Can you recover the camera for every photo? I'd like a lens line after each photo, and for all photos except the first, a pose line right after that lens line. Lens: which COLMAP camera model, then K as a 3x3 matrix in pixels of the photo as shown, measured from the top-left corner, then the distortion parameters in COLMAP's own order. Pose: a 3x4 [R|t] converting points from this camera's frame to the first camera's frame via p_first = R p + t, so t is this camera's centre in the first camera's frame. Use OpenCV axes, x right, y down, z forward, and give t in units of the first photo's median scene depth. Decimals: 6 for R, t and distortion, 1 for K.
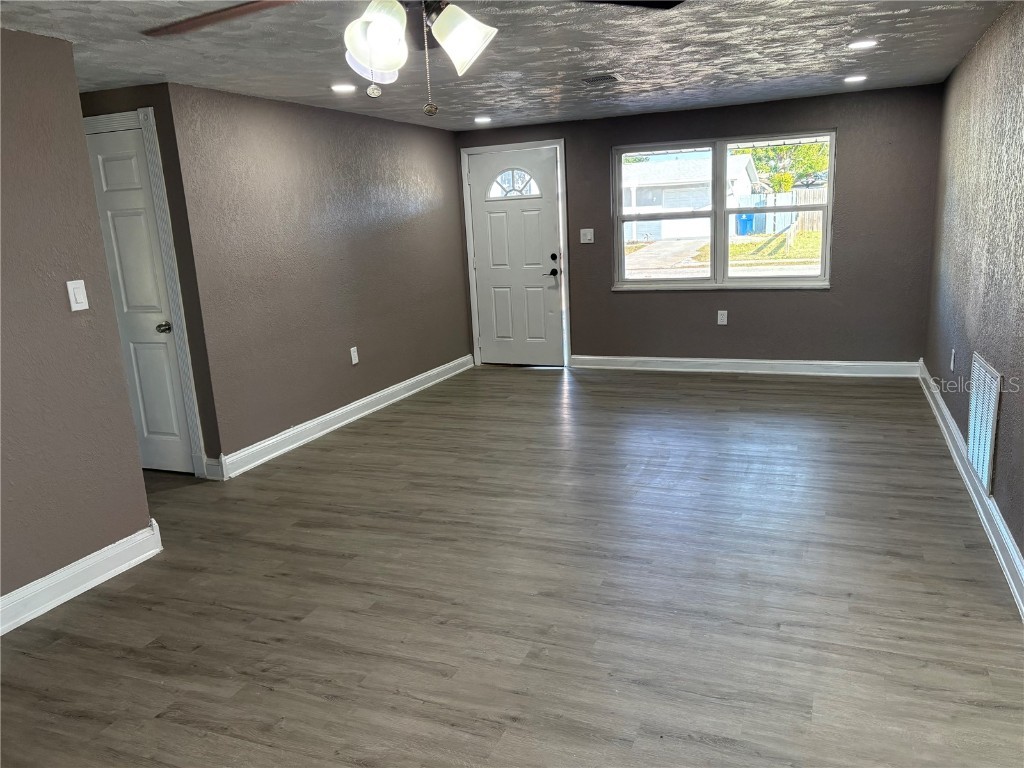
lens RADIAL K [[774.5, 0, 502.9], [0, 774.5, 387.2], [0, 0, 1]] dist [0.033123, -0.060565]
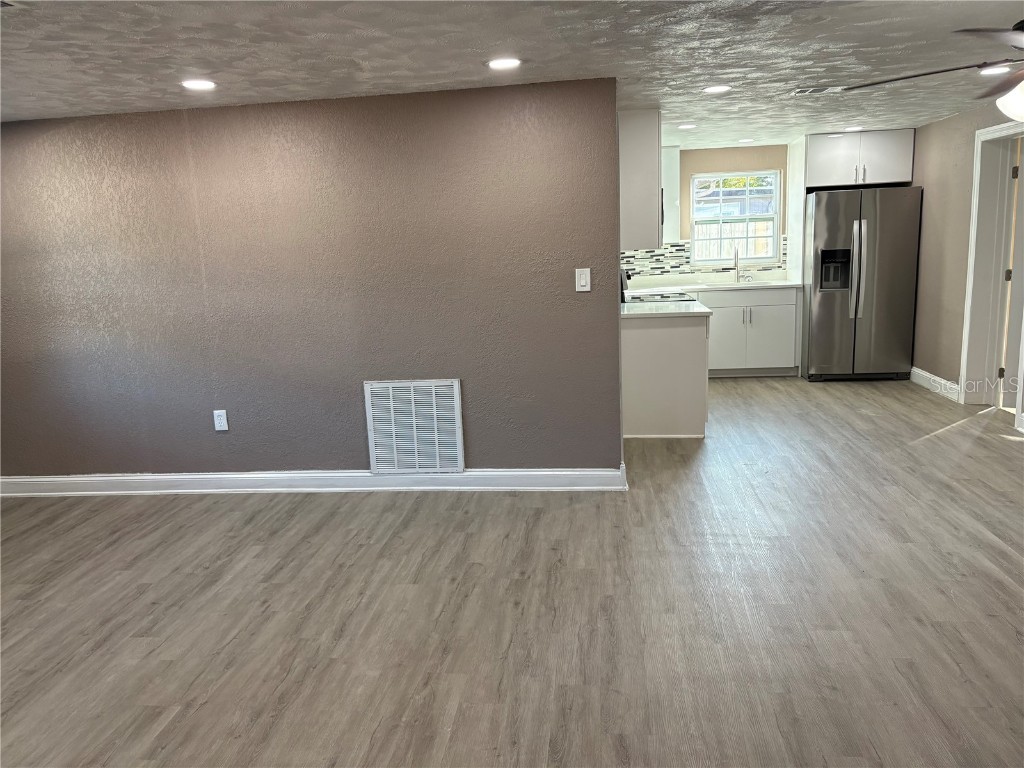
lens RADIAL K [[774.5, 0, 514.3], [0, 774.5, 377.4], [0, 0, 1]] dist [0.033123, -0.060565]
pose [[-0.275795, -0.106383, 0.955311, -0.567220], [0.269206, 0.945534, 0.183013, -0.203286], [-0.922749, 0.307650, -0.232135, 1.051939]]
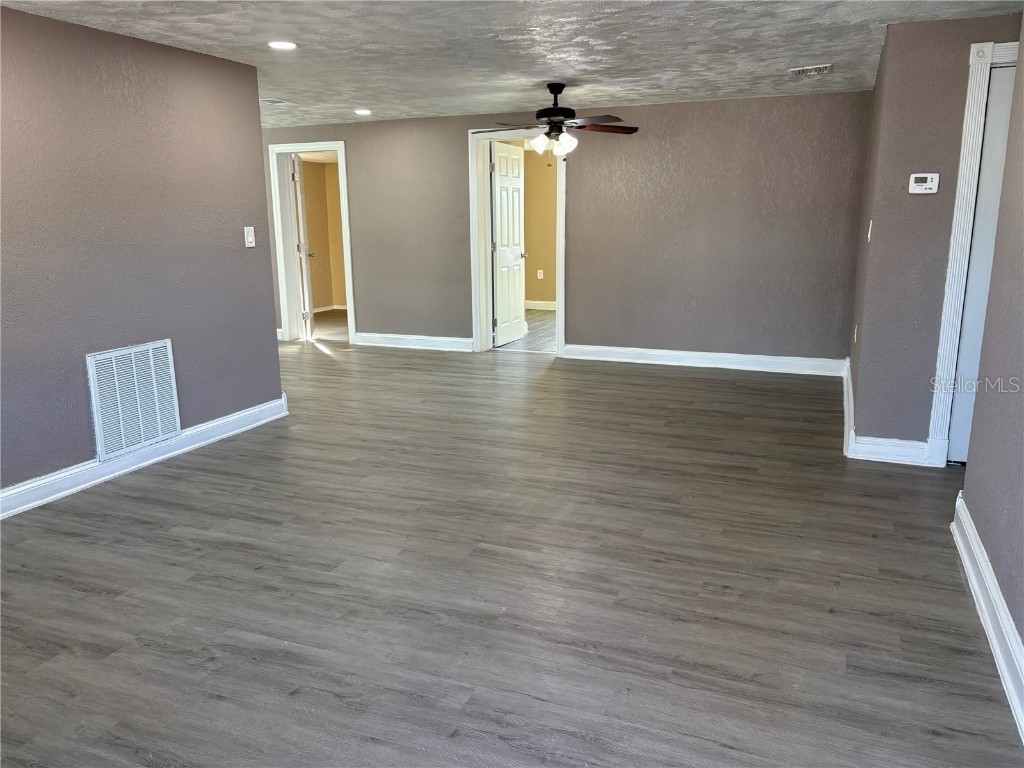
lens RADIAL K [[774.5, 0, 513.6], [0, 774.5, 386.0], [0, 0, 1]] dist [0.033123, -0.060565]
pose [[-0.997892, 0.064872, 0.001599, 0.053524], [0.059464, 0.904288, 0.422762, -0.396658], [0.025979, 0.421966, -0.906240, 1.920167]]
